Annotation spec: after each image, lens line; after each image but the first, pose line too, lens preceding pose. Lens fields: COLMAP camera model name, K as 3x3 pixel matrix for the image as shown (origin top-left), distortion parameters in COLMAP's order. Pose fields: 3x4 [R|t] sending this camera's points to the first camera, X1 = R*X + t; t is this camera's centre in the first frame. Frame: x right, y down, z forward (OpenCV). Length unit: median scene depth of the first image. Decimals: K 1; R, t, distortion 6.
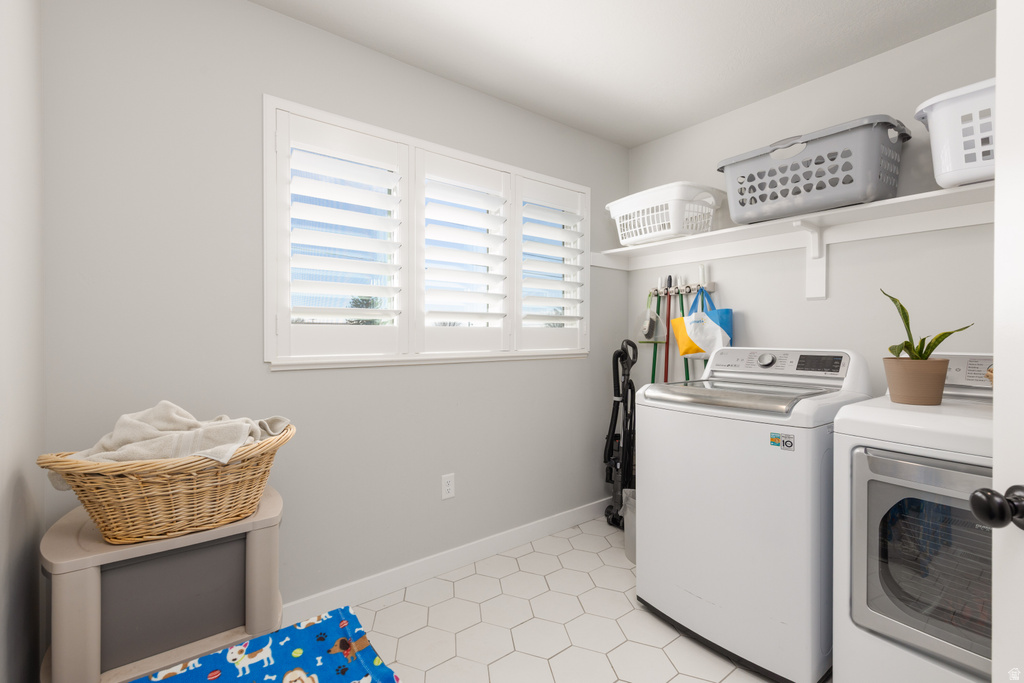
lens RADIAL K [[462.4, 0, 512.6], [0, 462.4, 338.1], [0, 0, 1]] dist [0.005210, -0.002114]
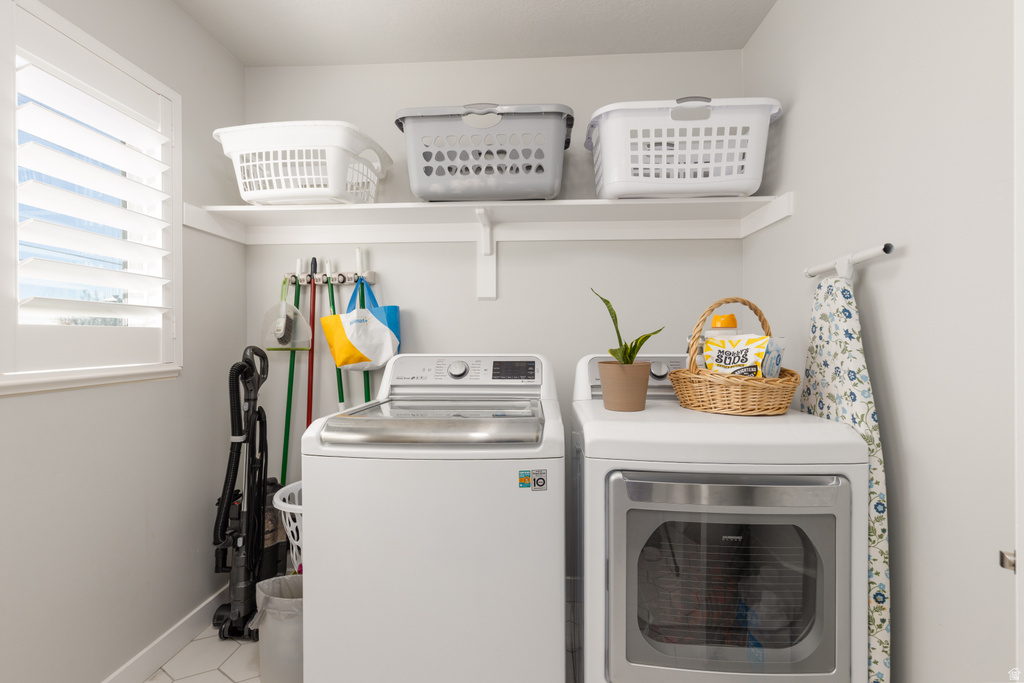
lens RADIAL K [[462.4, 0, 517.5], [0, 462.4, 340.2], [0, 0, 1]] dist [0.005210, -0.002114]
pose [[0.662507, -0.007242, 0.749021, 0.004255], [0.009627, 0.999953, 0.001153, -0.002744], [-0.748994, 0.006446, 0.662545, 0.324810]]
